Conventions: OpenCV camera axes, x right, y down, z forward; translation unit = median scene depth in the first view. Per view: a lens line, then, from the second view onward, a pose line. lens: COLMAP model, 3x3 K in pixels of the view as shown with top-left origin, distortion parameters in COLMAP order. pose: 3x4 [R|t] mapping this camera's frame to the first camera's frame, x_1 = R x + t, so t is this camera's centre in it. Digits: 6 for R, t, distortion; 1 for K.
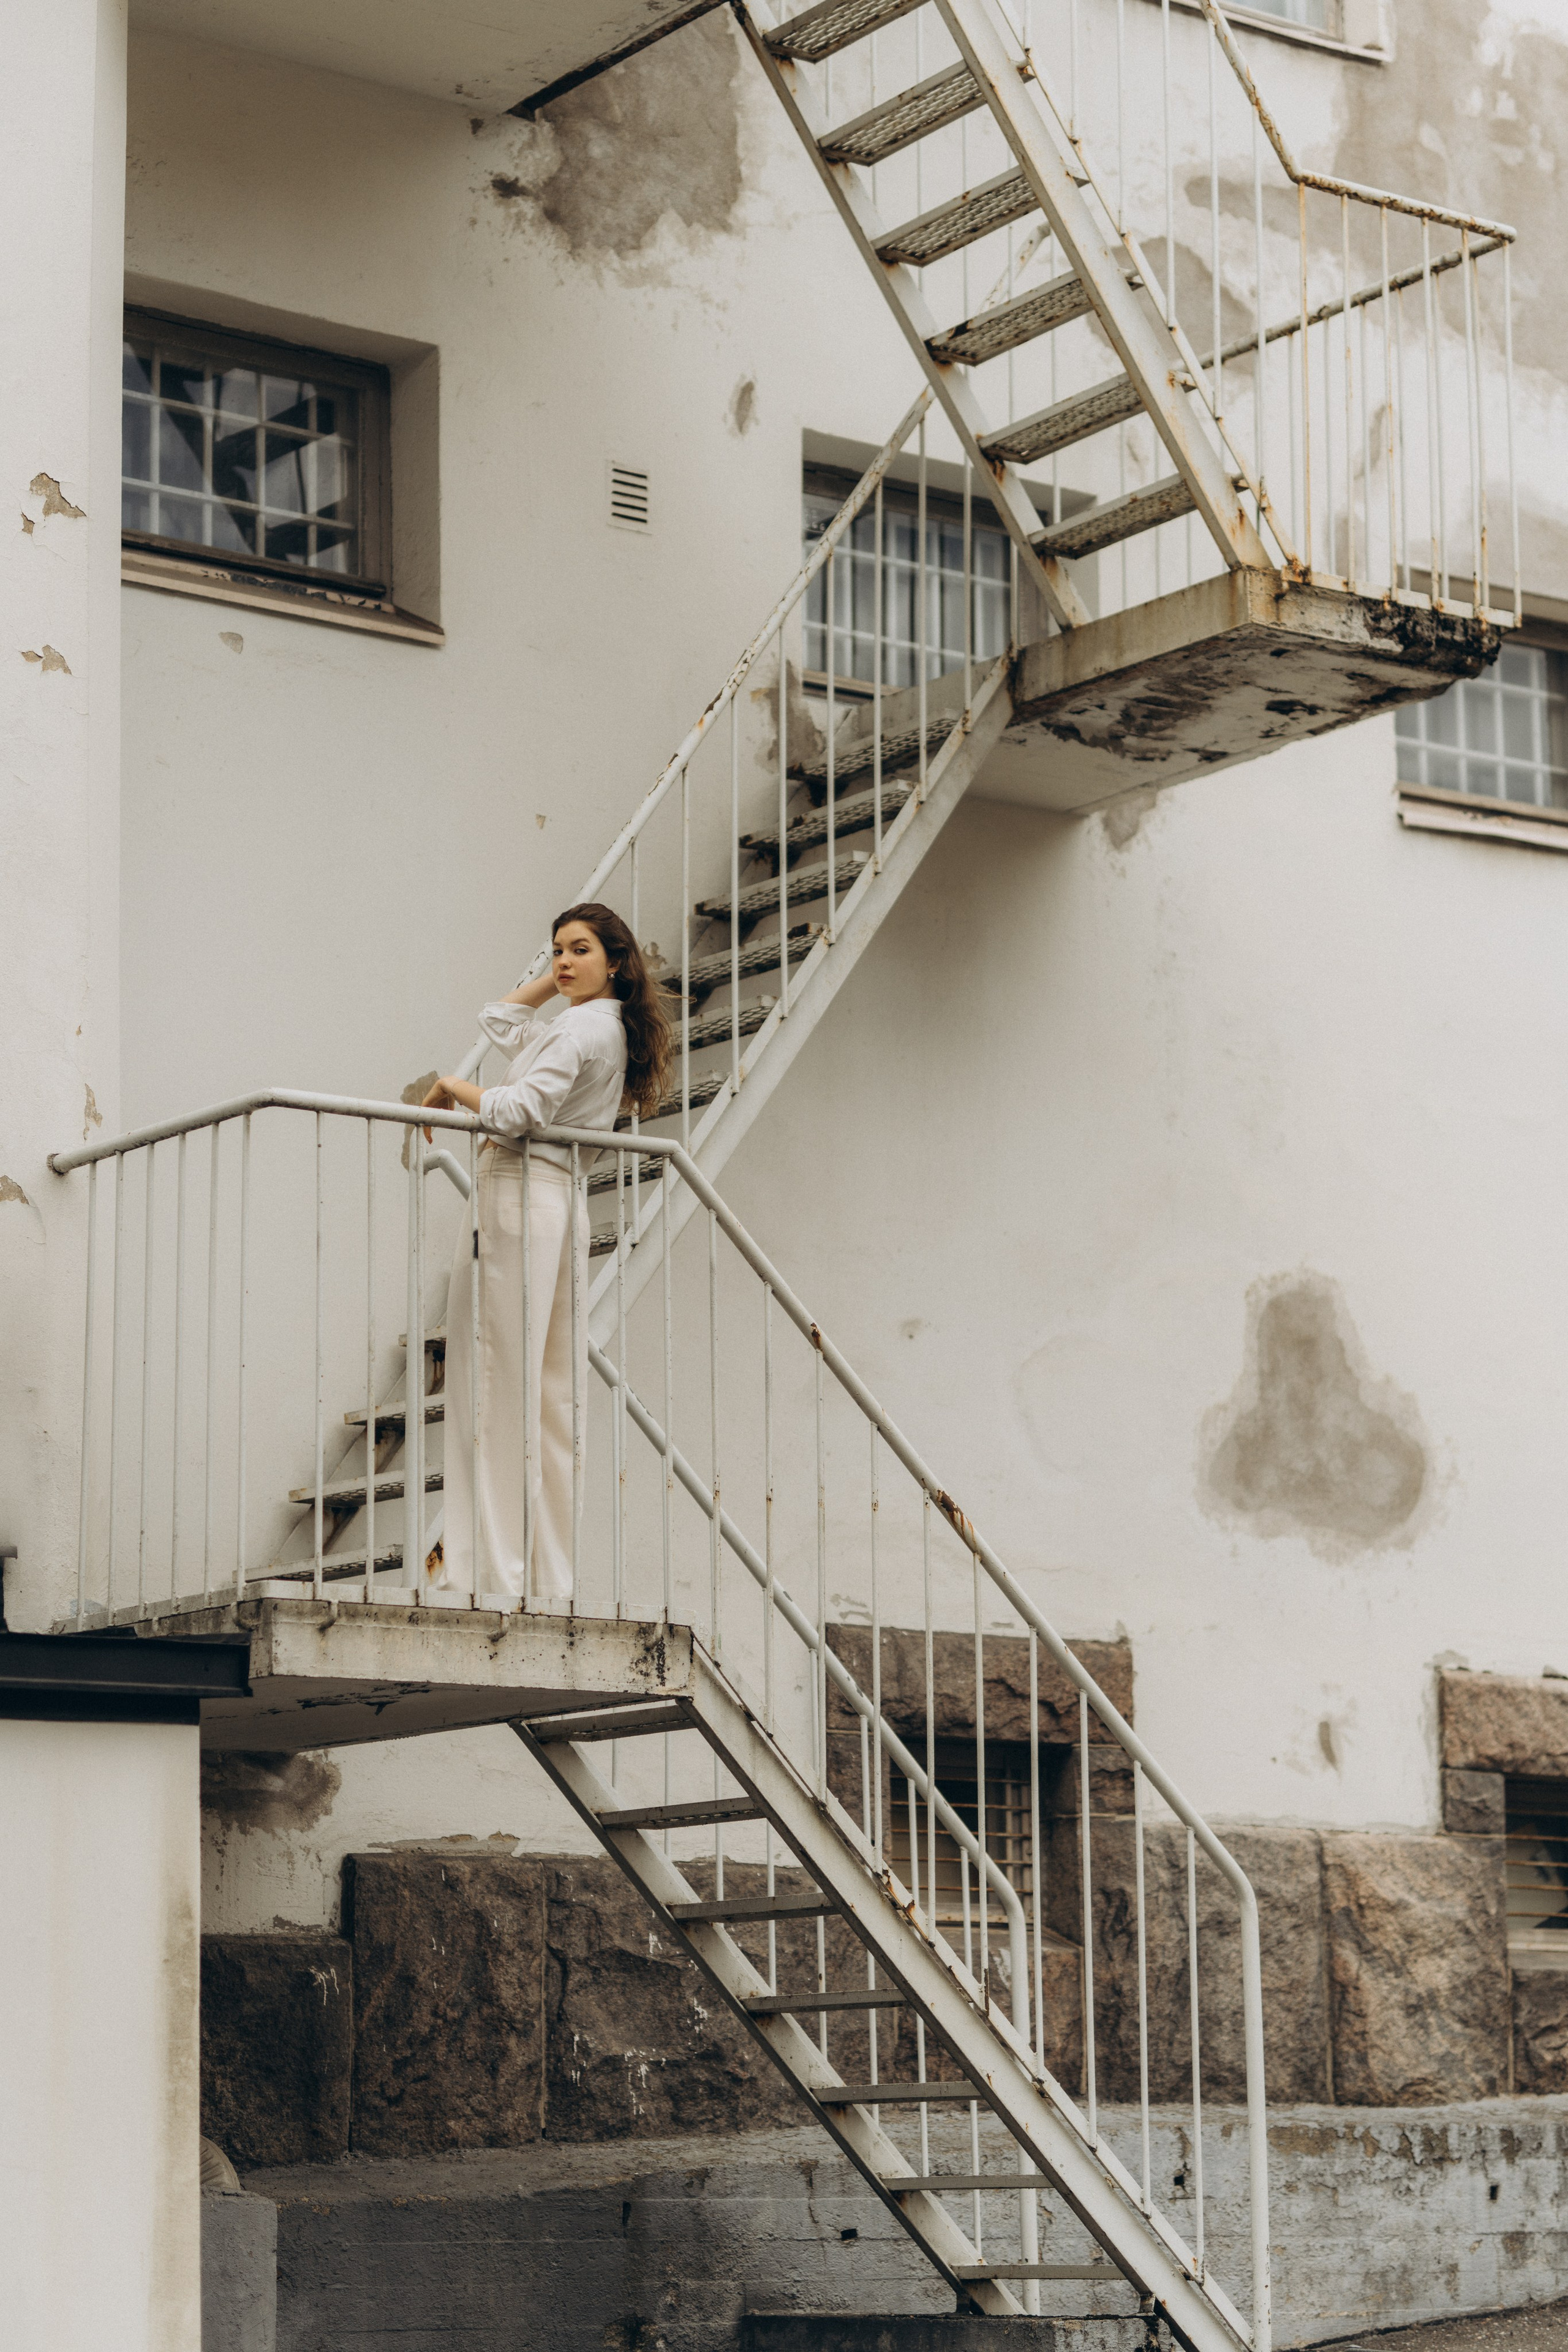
lens RADIAL K [[5413.3, 0, 775.6], [0, 5413.3, 1181.2], [0, 0, 1]] dist [0.840729, -8.857357]
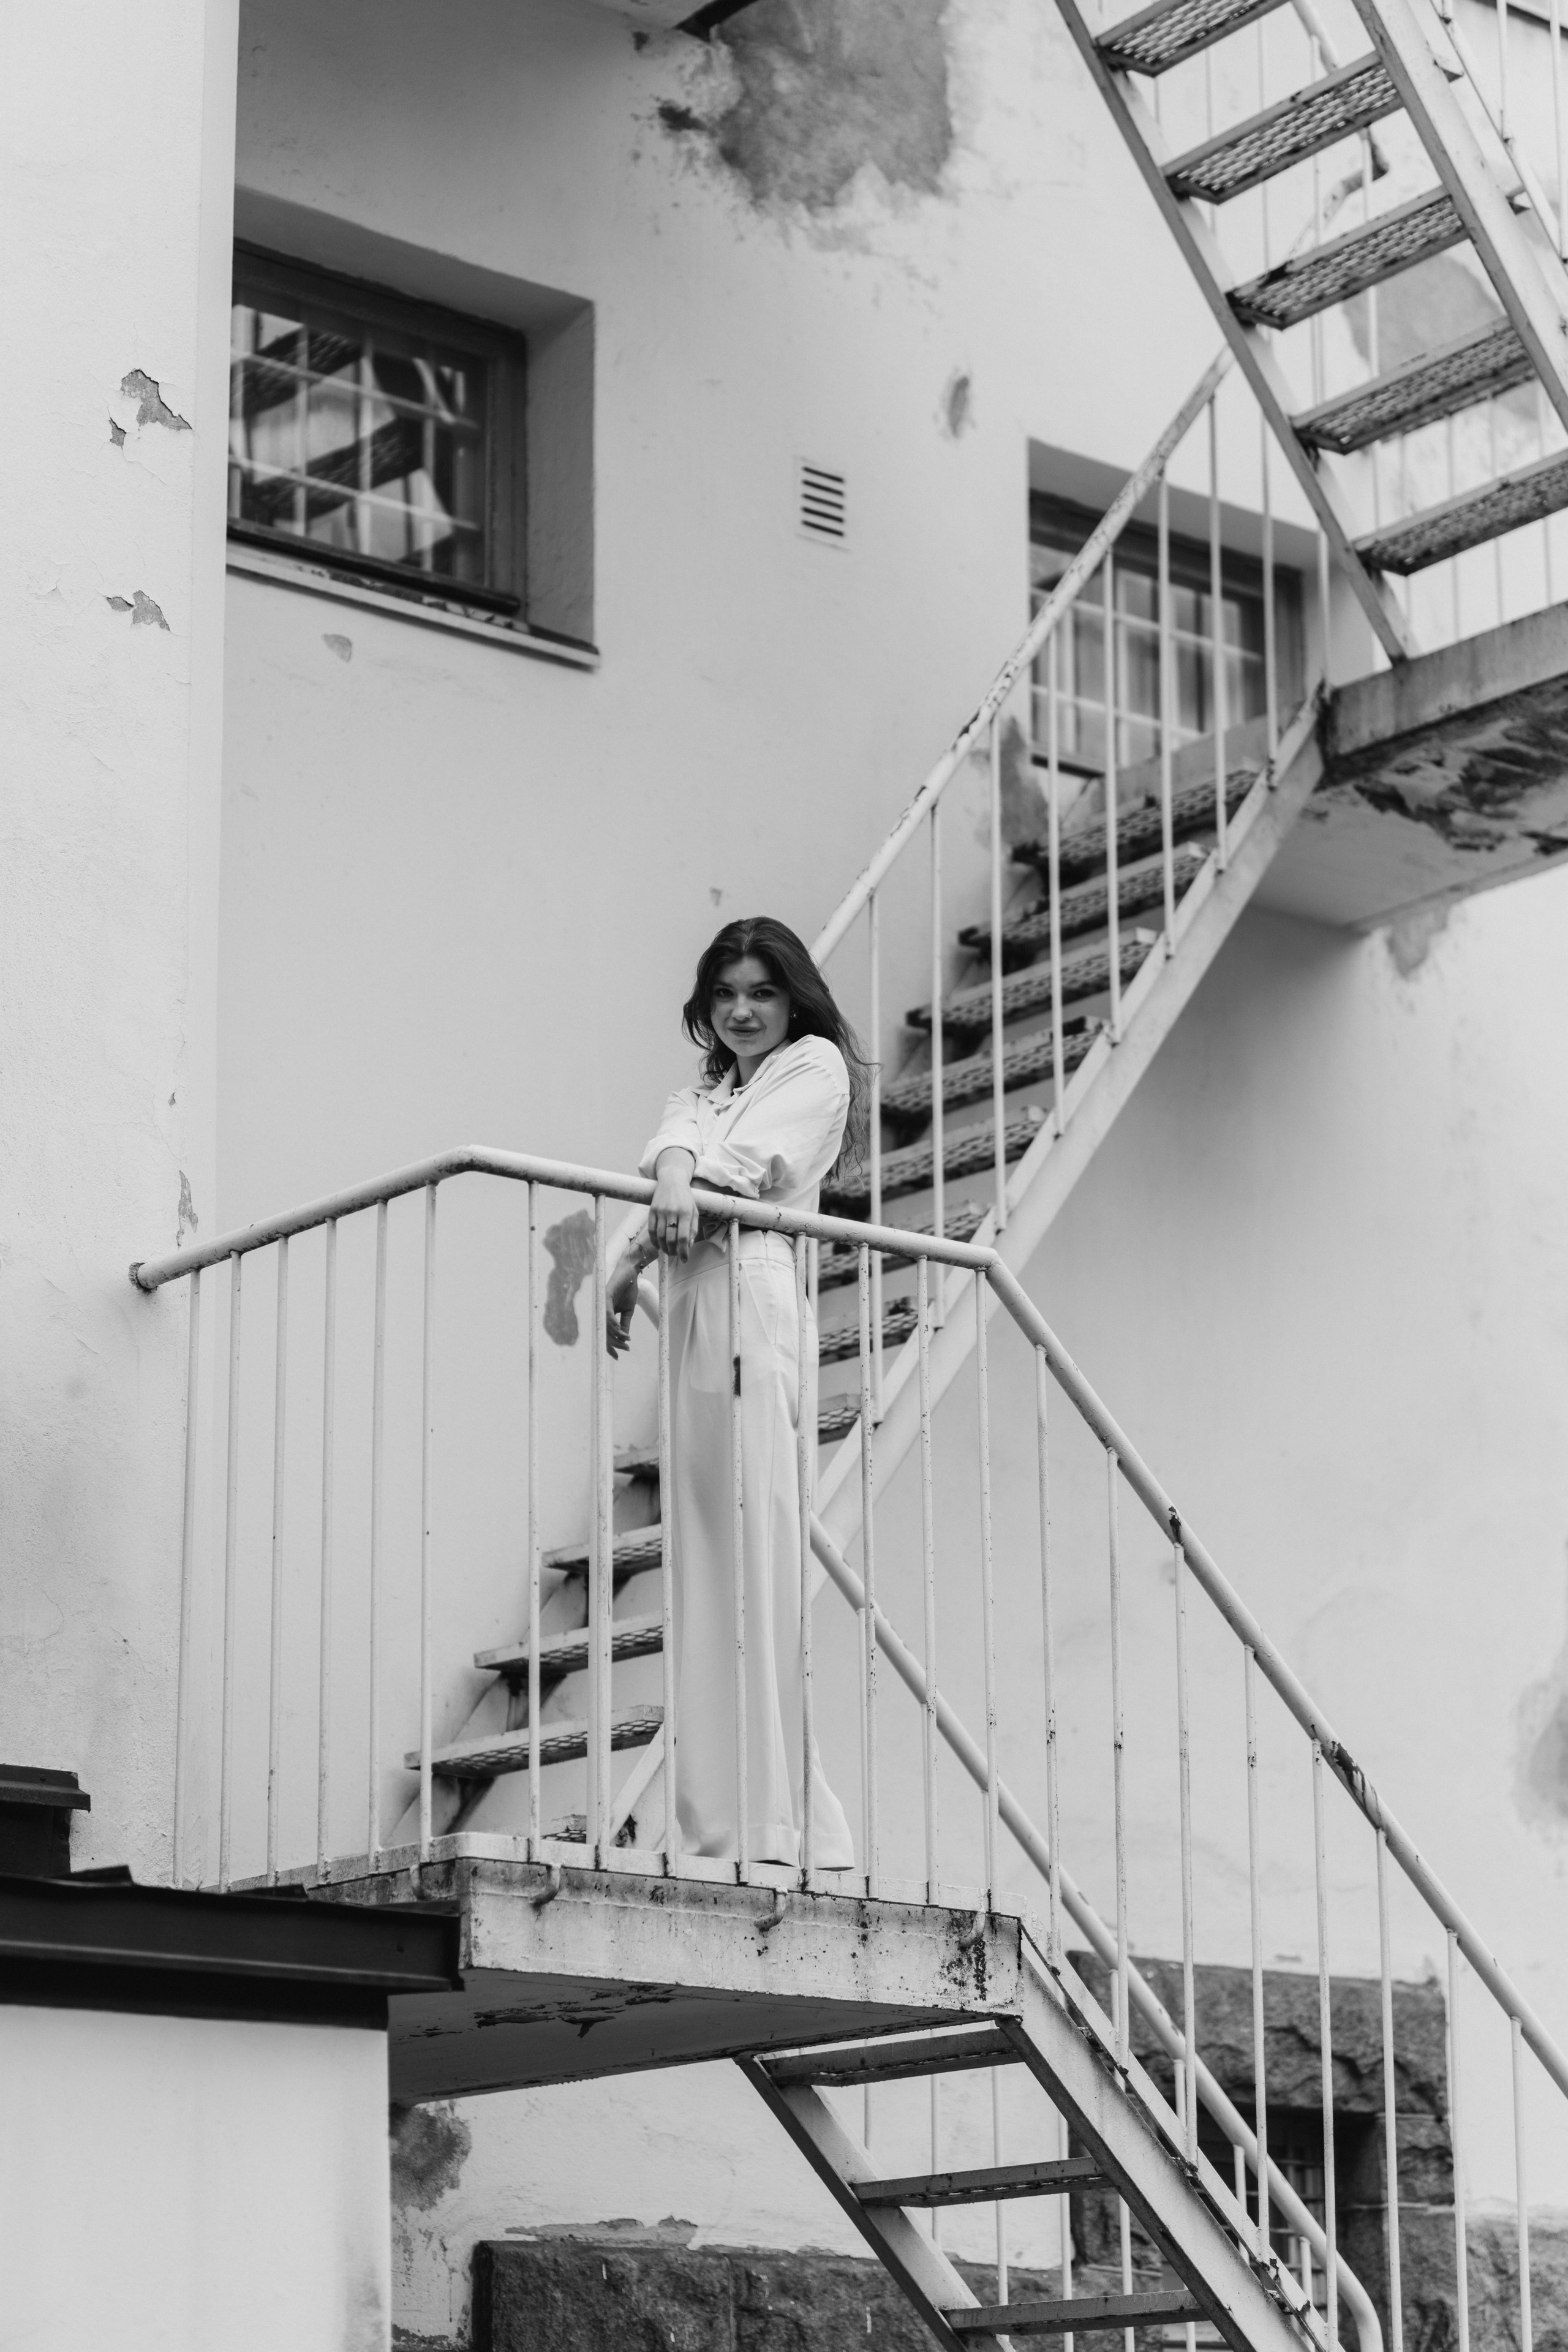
lens RADIAL K [[5483.6, 0, 782.6], [0, 5483.6, 1164.6], [0, 0, 1]] dist [0.043341, -0.289822]
pose [[0.998871, 0.013527, 0.045542, -0.072117], [-0.009594, 0.996293, -0.085494, 0.039851], [-0.046529, 0.084960, 0.995297, 0.241146]]
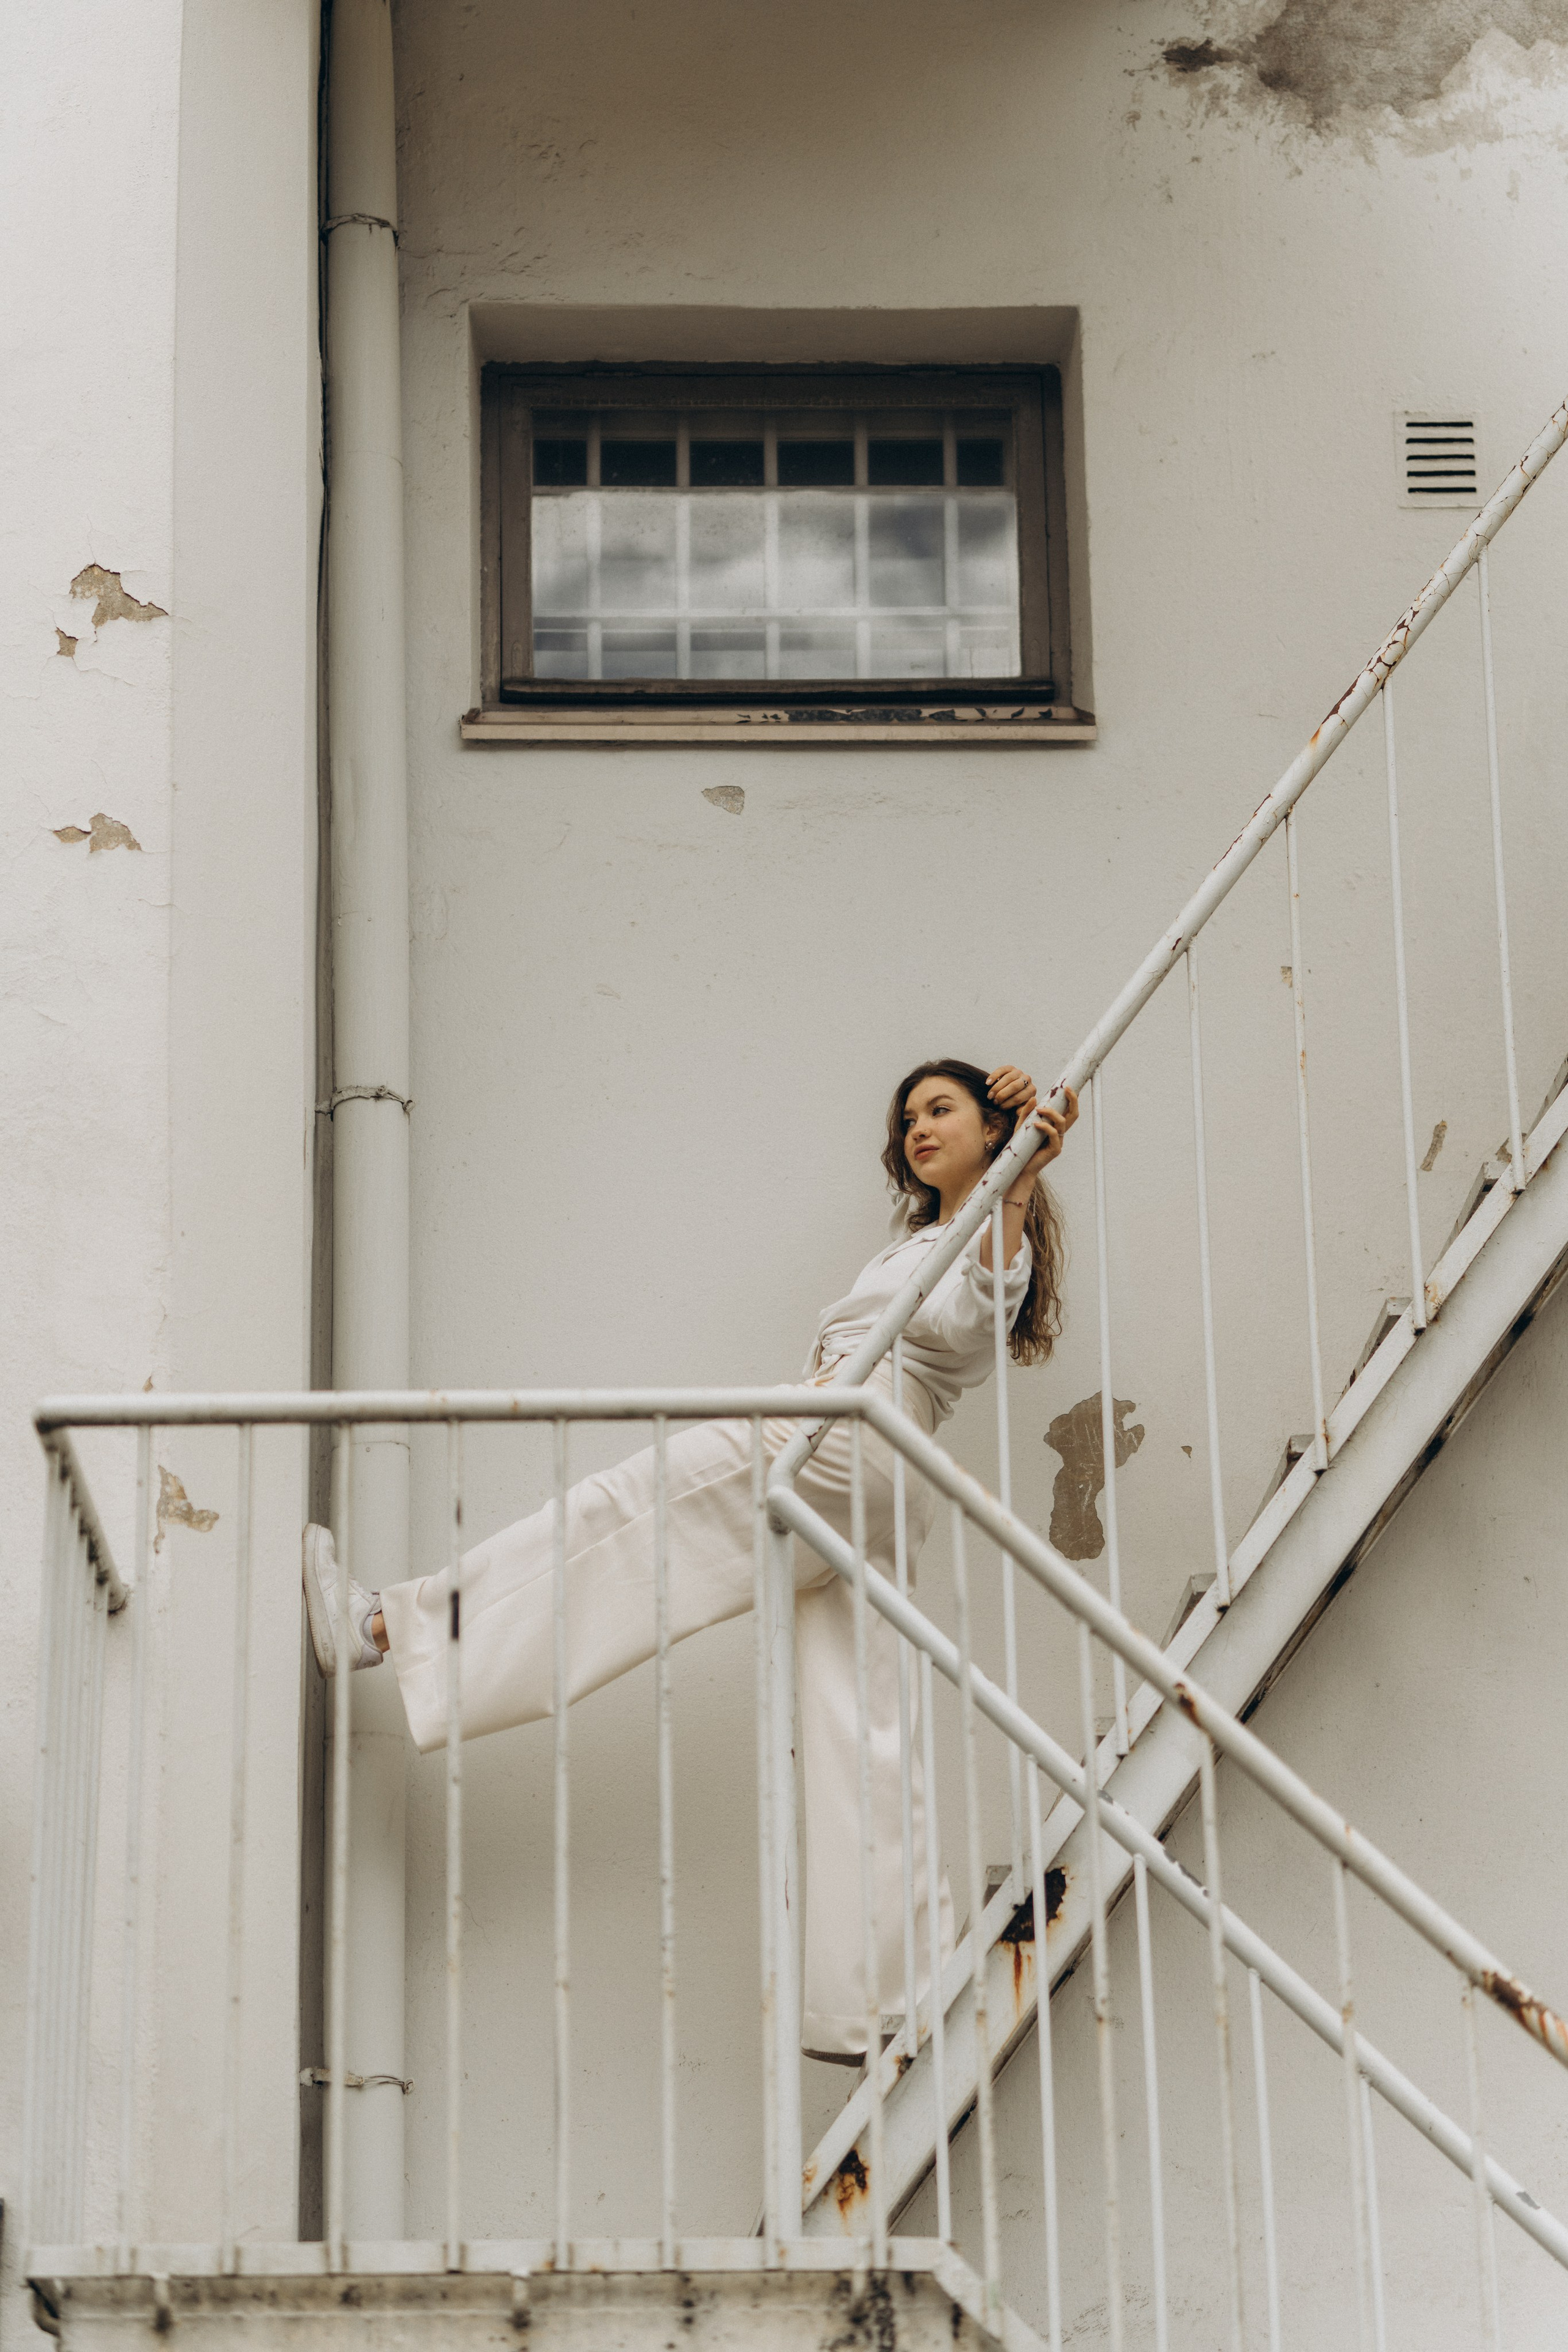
lens RADIAL K [[5413.3, 0, 775.6], [0, 5413.3, 1181.2], [0, 0, 1]] dist [0.840729, -8.857357]
pose [[0.824909, -0.188673, -0.532849, 0.250438], [0.114392, 0.978867, -0.169509, 0.059465], [0.553570, 0.078876, 0.829059, 0.470894]]
